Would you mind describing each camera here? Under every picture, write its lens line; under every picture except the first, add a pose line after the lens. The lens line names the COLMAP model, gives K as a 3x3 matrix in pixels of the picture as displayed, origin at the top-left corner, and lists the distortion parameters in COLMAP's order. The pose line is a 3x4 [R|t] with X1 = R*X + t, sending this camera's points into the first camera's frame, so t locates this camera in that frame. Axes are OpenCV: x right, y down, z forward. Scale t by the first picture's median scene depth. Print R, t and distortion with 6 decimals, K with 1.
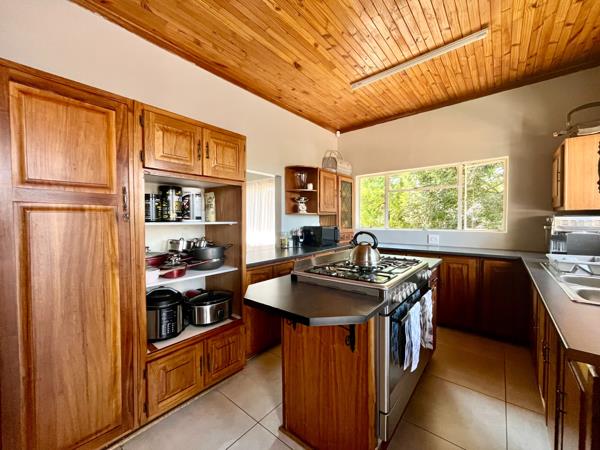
lens RADIAL K [[243.7, 0, 303.2], [0, 243.7, 225.1], [0, 0, 1]] dist [-0.001378, -0.000070]
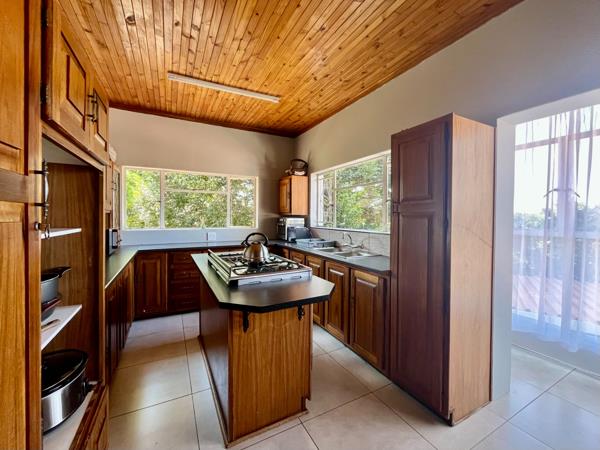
lens RADIAL K [[243.7, 0, 302.1], [0, 243.7, 221.1], [0, 0, 1]] dist [-0.001378, -0.000070]
pose [[0.386047, -0.011919, 0.922402, -0.461025], [0.013476, 0.999883, 0.007280, -0.022460], [-0.922381, 0.009620, 0.386162, 0.197035]]
